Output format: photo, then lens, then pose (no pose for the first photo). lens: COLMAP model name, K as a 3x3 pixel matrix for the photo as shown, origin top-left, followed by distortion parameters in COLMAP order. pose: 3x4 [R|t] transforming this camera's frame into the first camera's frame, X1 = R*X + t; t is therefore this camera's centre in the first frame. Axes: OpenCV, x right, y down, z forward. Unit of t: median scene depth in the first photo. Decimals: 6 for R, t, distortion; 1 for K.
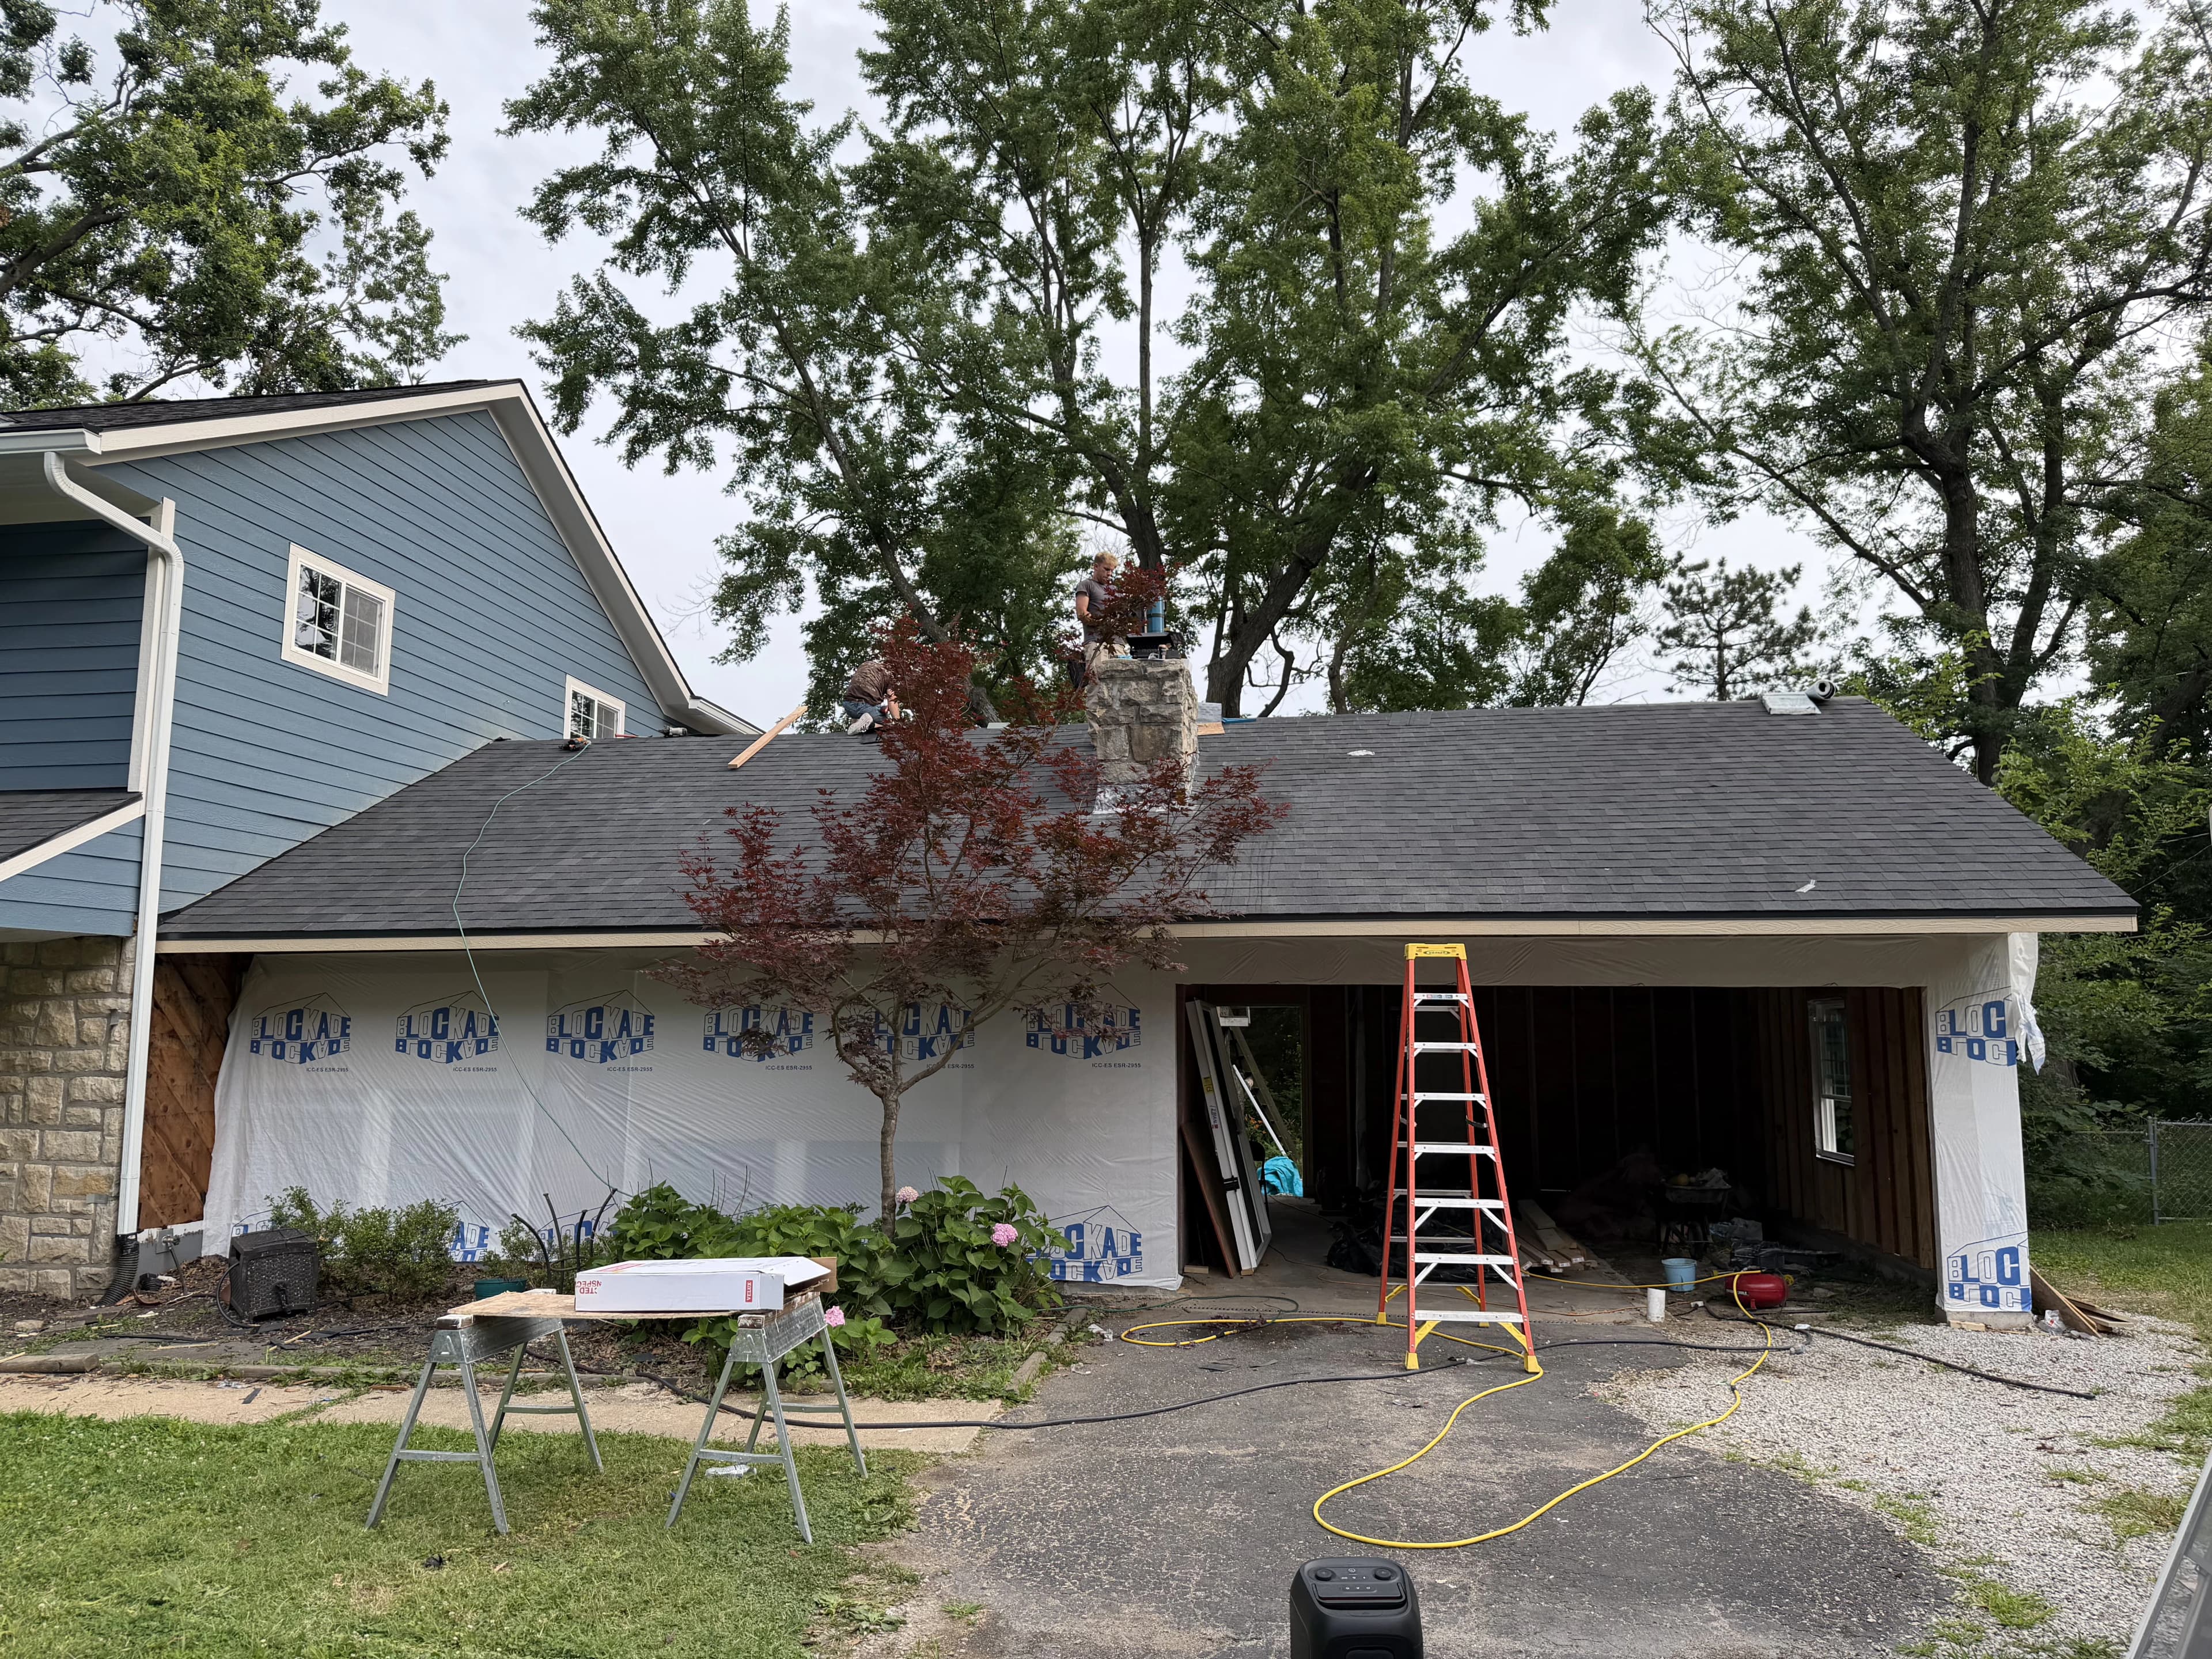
lens RADIAL K [[1536.4, 0, 1092.8], [0, 1536.4, 842.1], [0, 0, 1]] dist [0.036359, -0.038706]
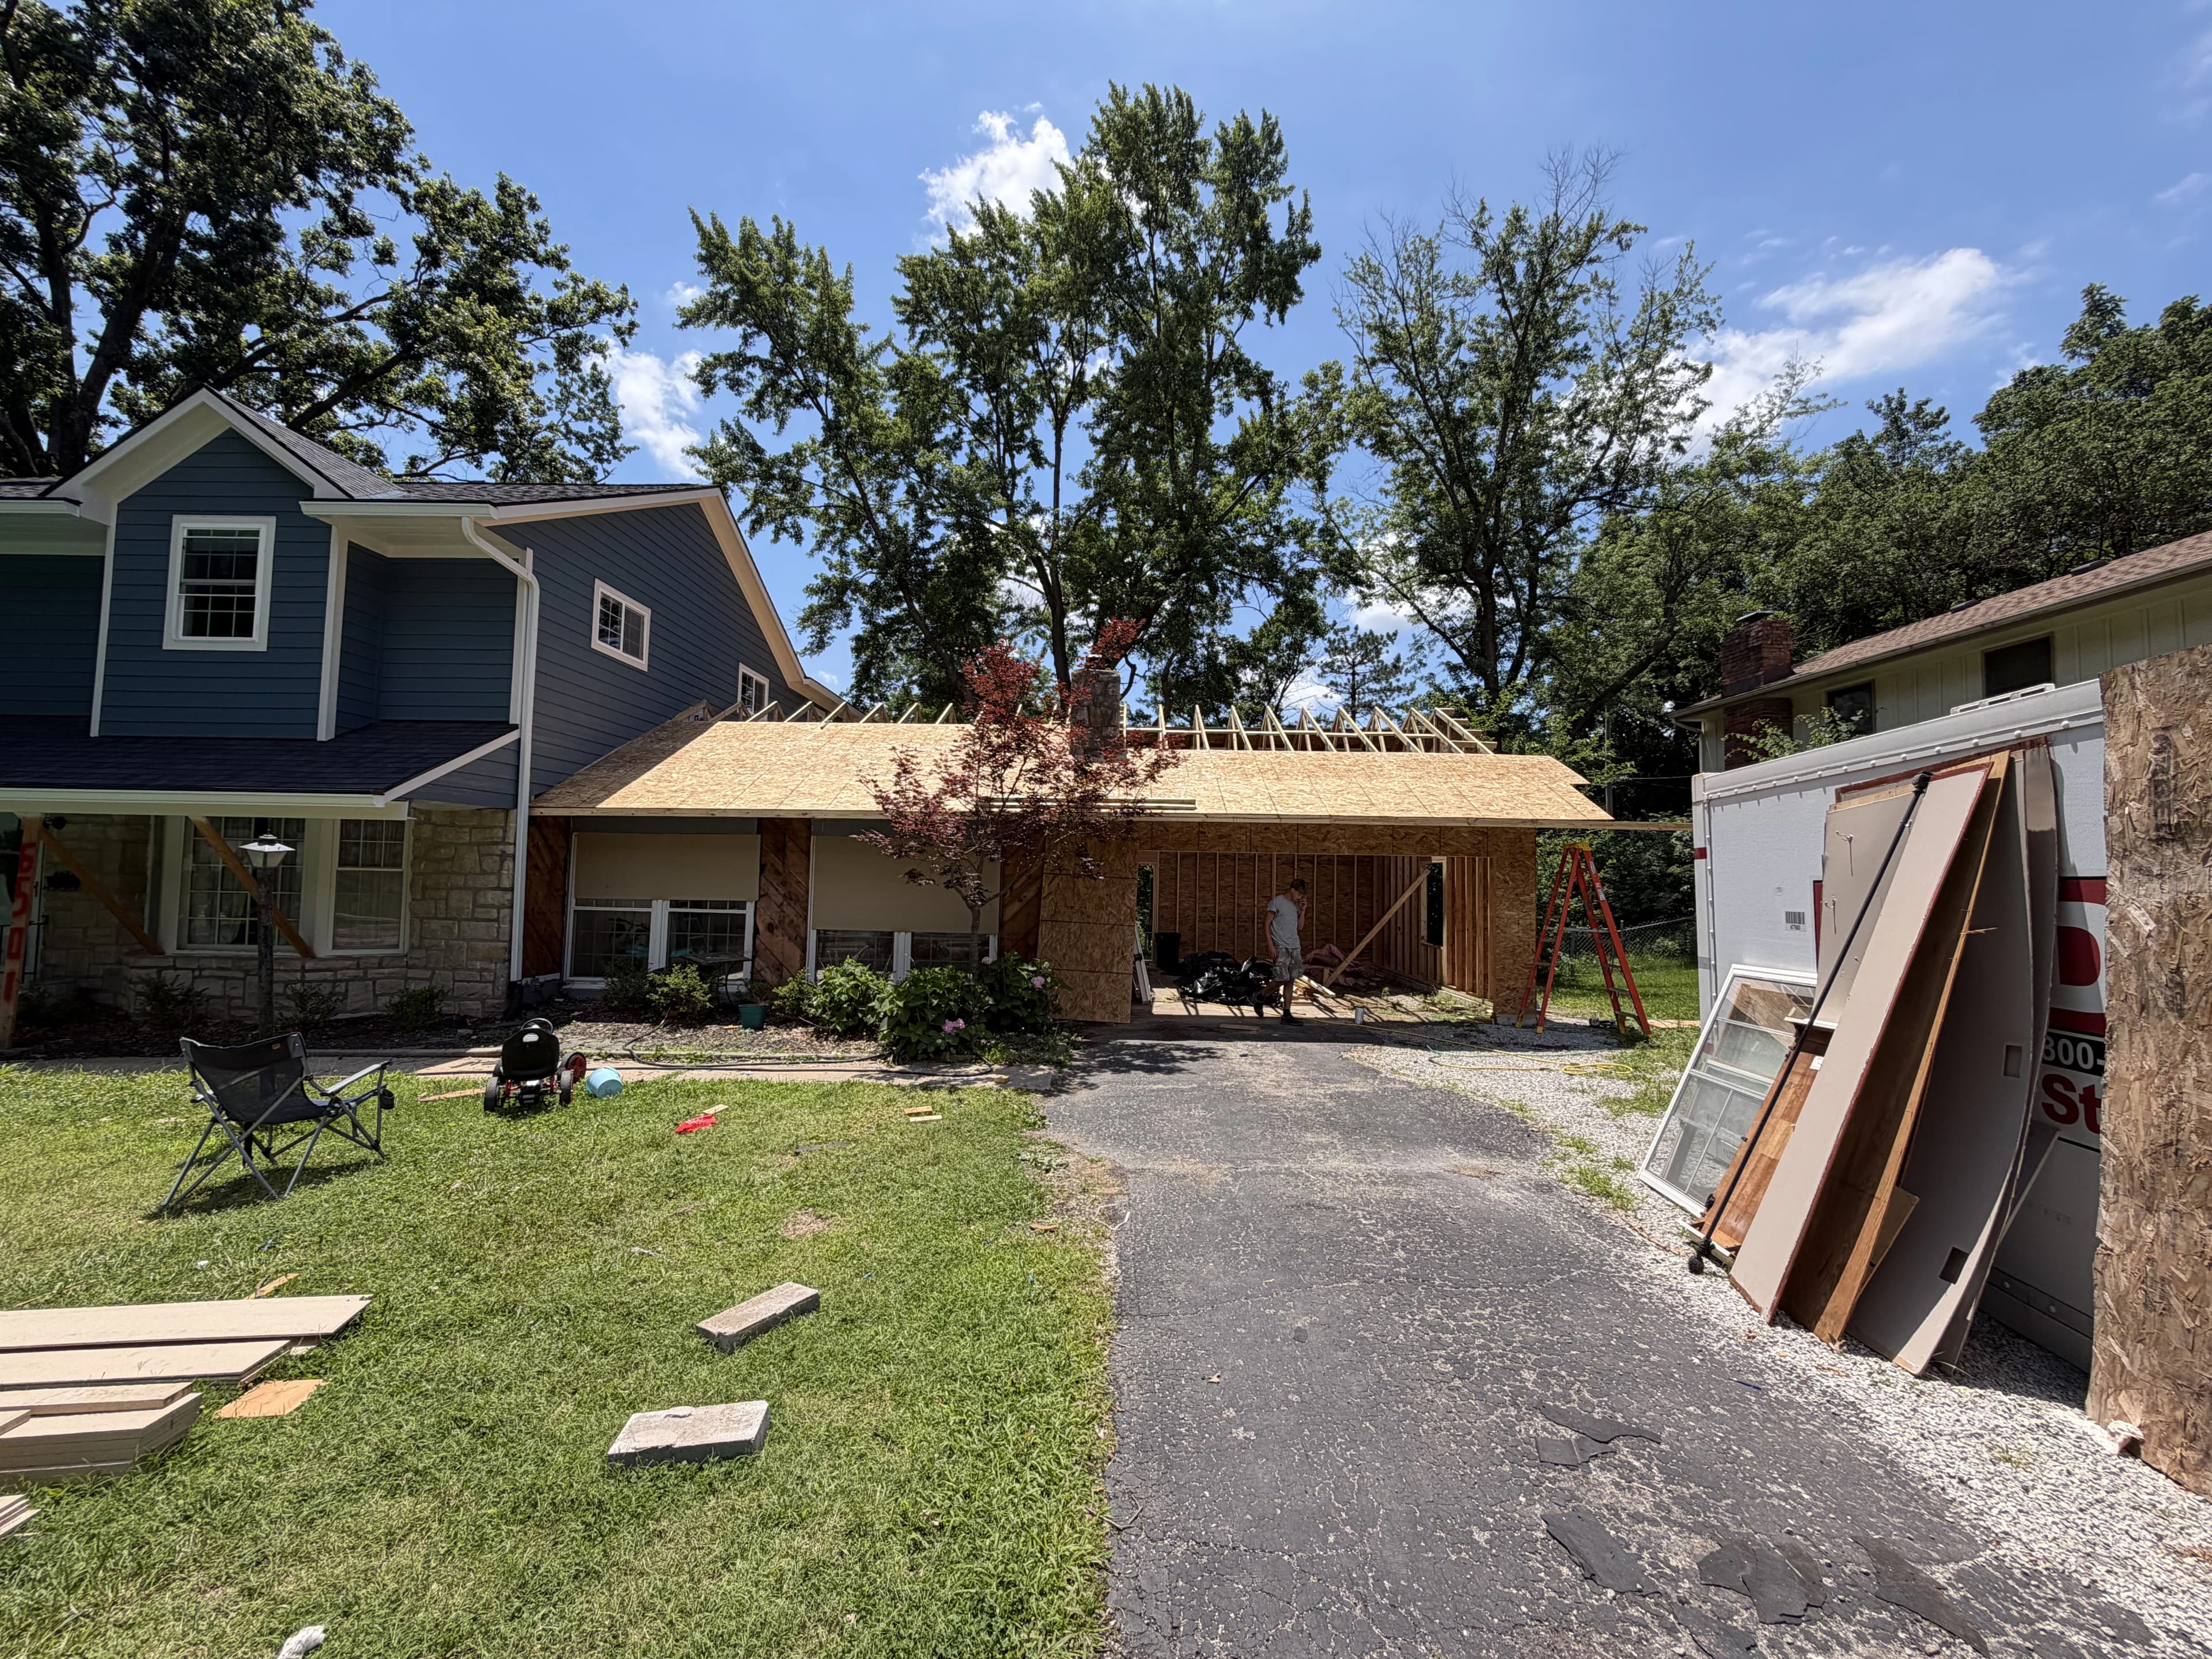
lens RADIAL K [[878.6, 0, 1098.1], [0, 878.6, 823.6], [0, 0, 1]] dist [0.003421, 0.001761]
pose [[0.991078, 0.023884, 0.131123, -0.043823], [-0.031900, 0.997726, 0.059375, -0.000518], [-0.129407, -0.063028, 0.989586, -0.017306]]
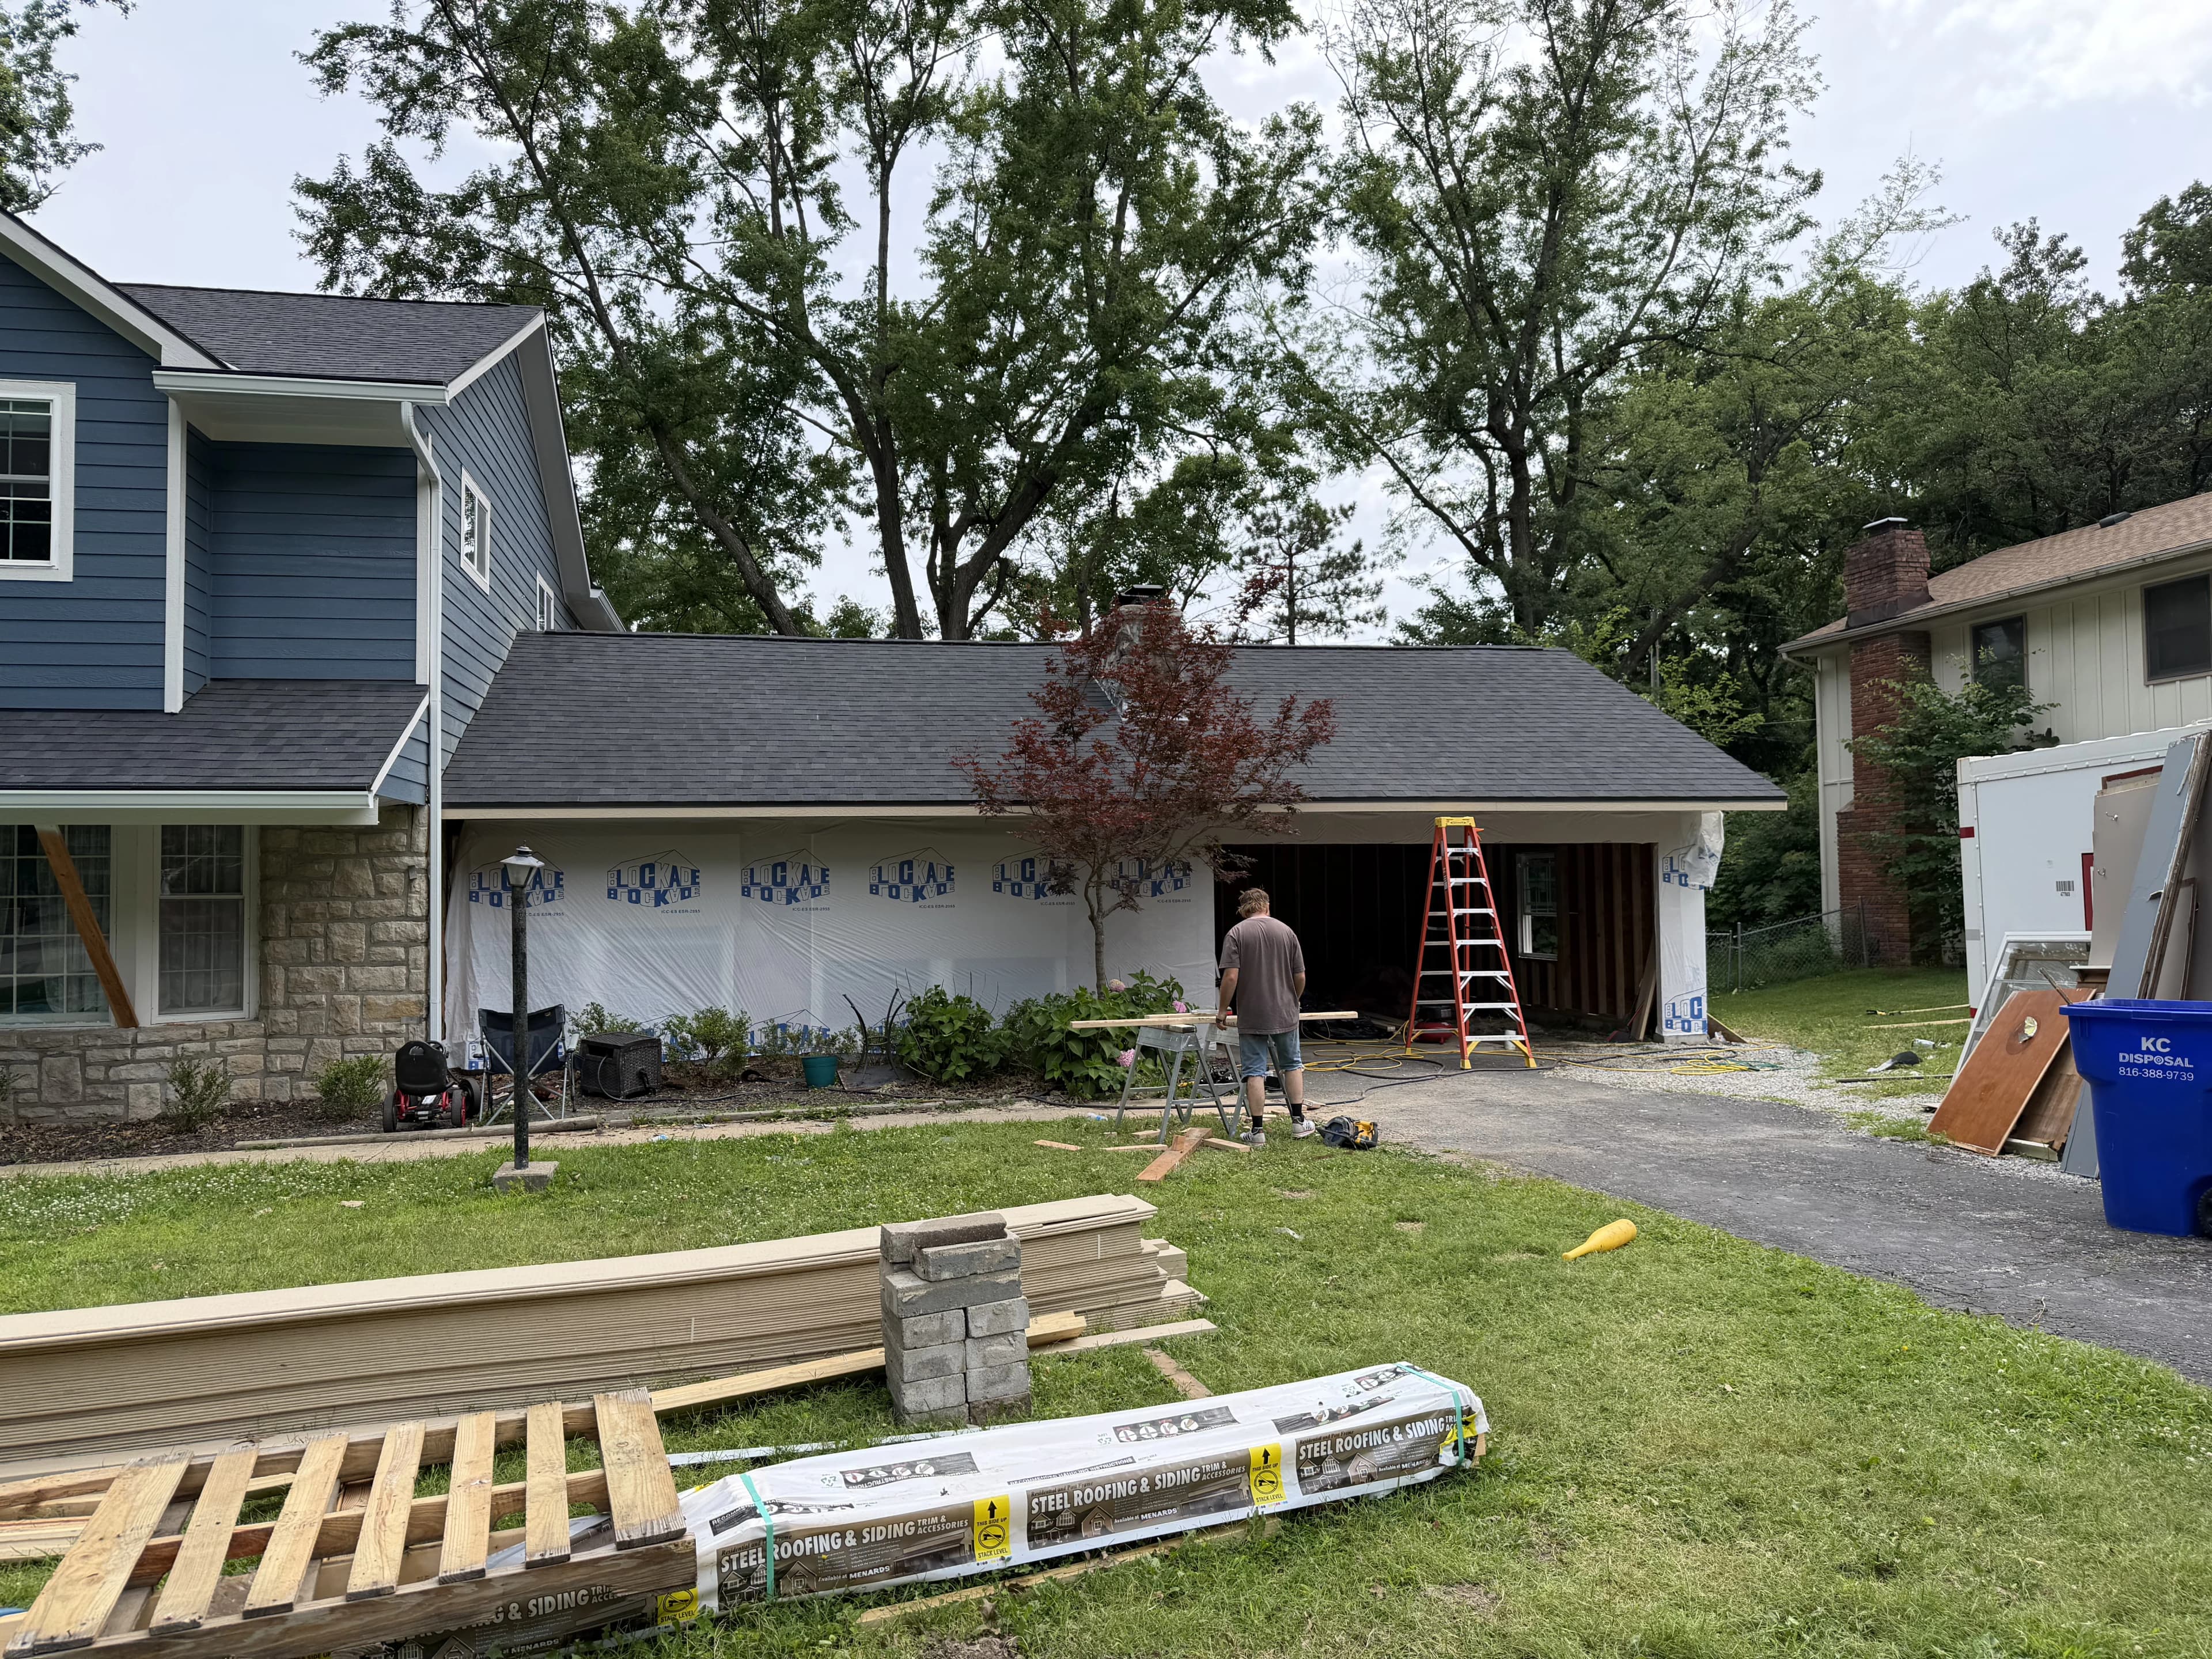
lens RADIAL K [[1536.4, 0, 1088.9], [0, 1536.4, 849.2], [0, 0, 1]] dist [0.036359, -0.038706]
pose [[0.940488, -0.002507, 0.339816, -0.217126], [-0.027947, 0.996015, 0.084695, -0.008461], [-0.338674, -0.089152, 0.936670, -0.120751]]
